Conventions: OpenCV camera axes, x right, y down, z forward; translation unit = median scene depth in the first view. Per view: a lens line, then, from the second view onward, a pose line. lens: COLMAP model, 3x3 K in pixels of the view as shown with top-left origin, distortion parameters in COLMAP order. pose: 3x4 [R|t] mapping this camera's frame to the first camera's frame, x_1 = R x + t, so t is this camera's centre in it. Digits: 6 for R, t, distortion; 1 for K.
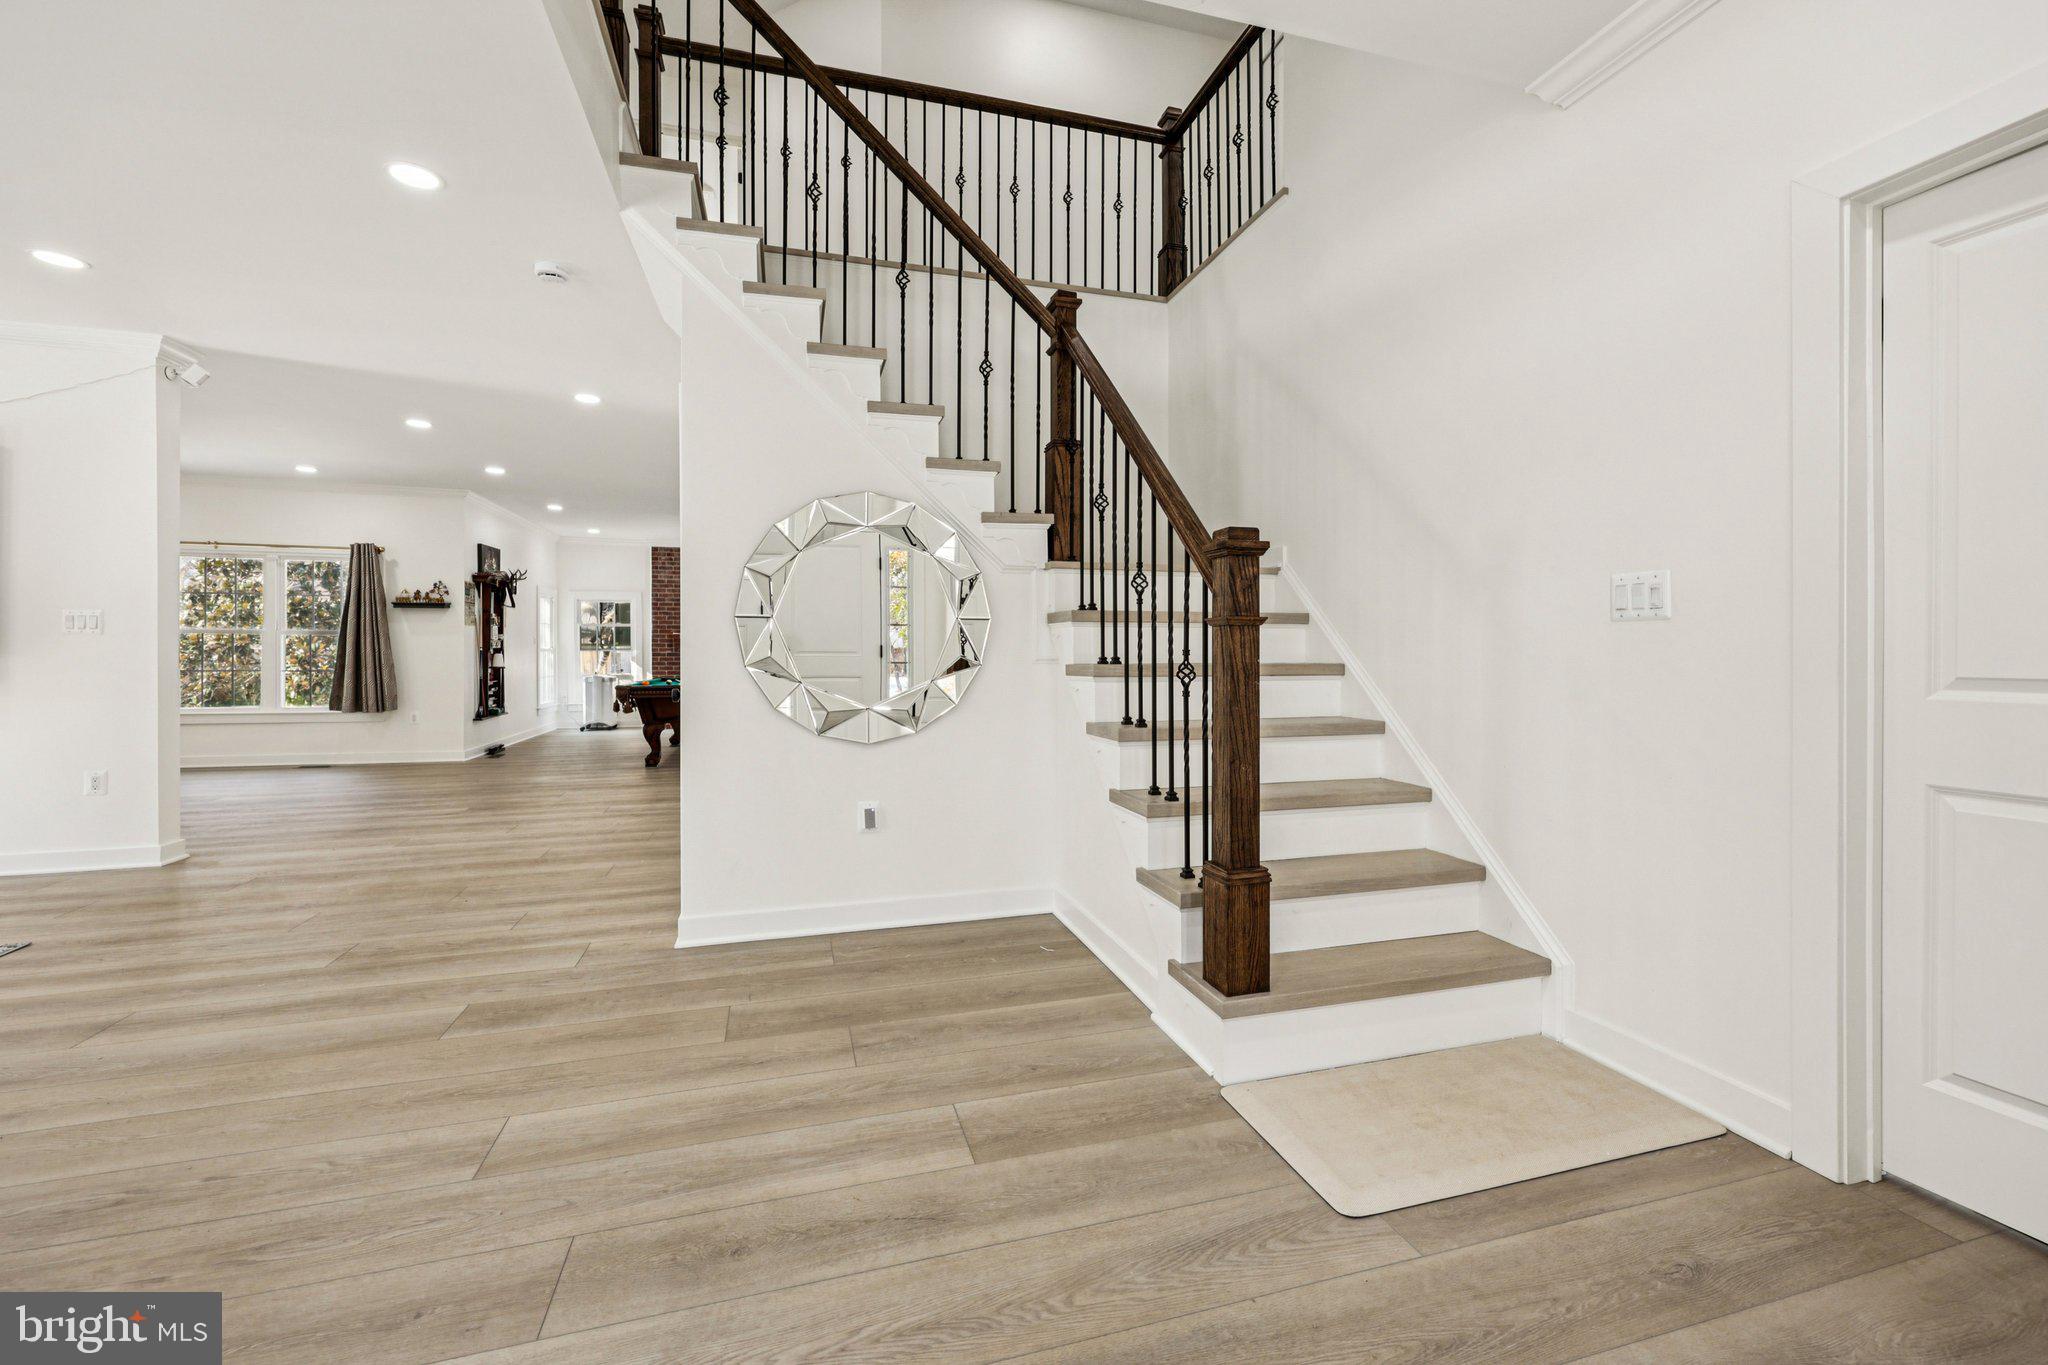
lens RADIAL K [[829.8, 0, 1037.2], [0, 829.8, 662.1], [0, 0, 1]] dist [0.000044, 0.000169]
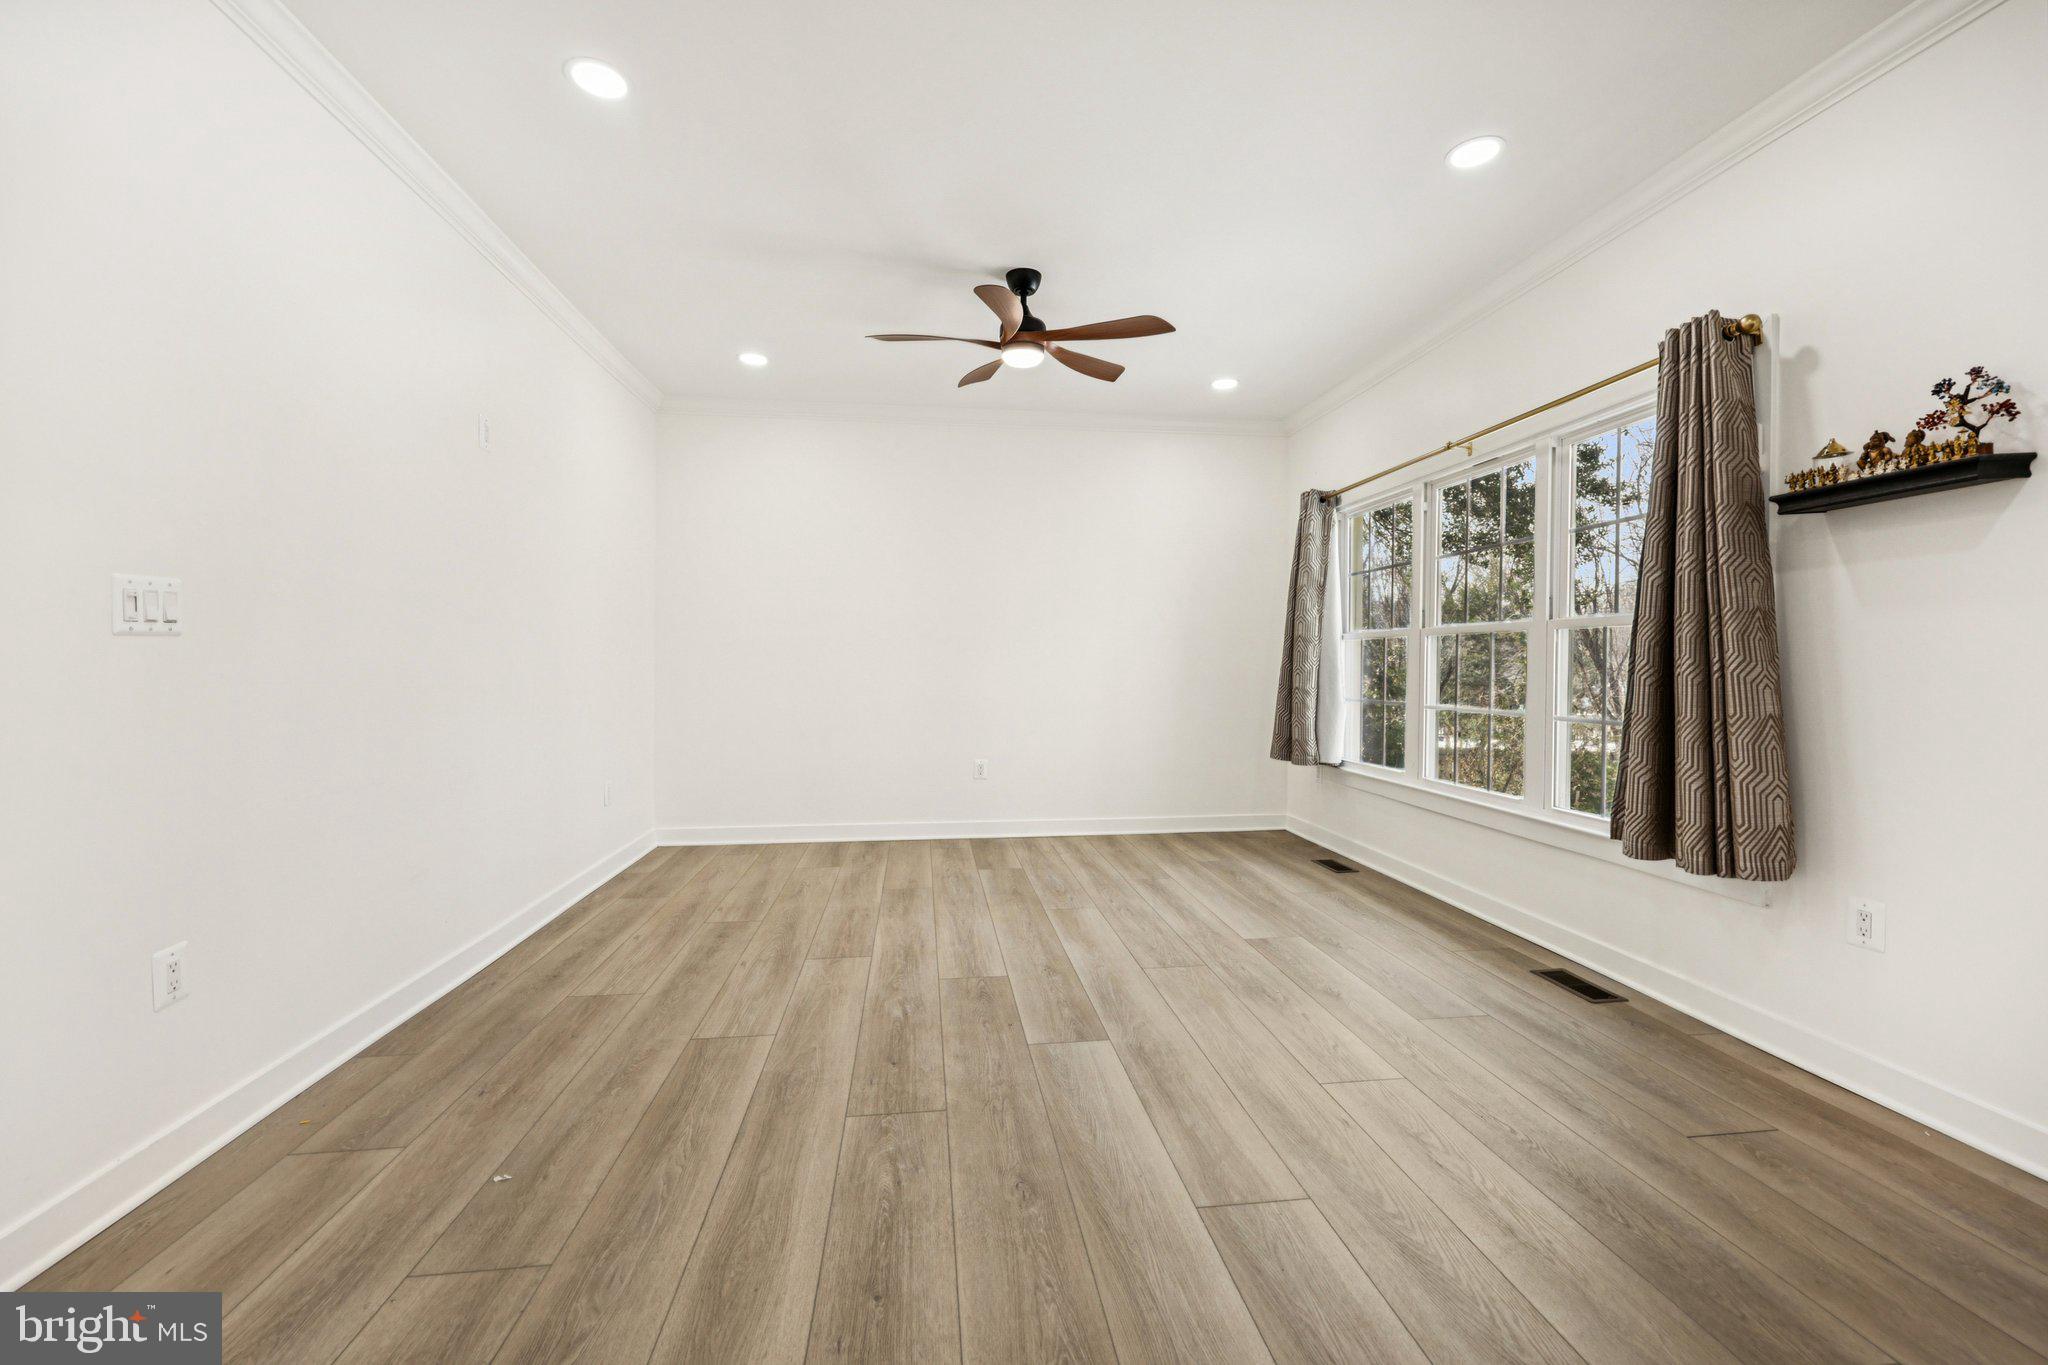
lens RADIAL K [[829.8, 0, 1024.3], [0, 829.8, 675.4], [0, 0, 1]] dist [0.000044, 0.000169]
pose [[-0.168123, 0.005486, -0.985751, -0.432513], [-0.016399, 0.999831, 0.008361, -0.009086], [0.985630, 0.017571, -0.168005, 0.755723]]
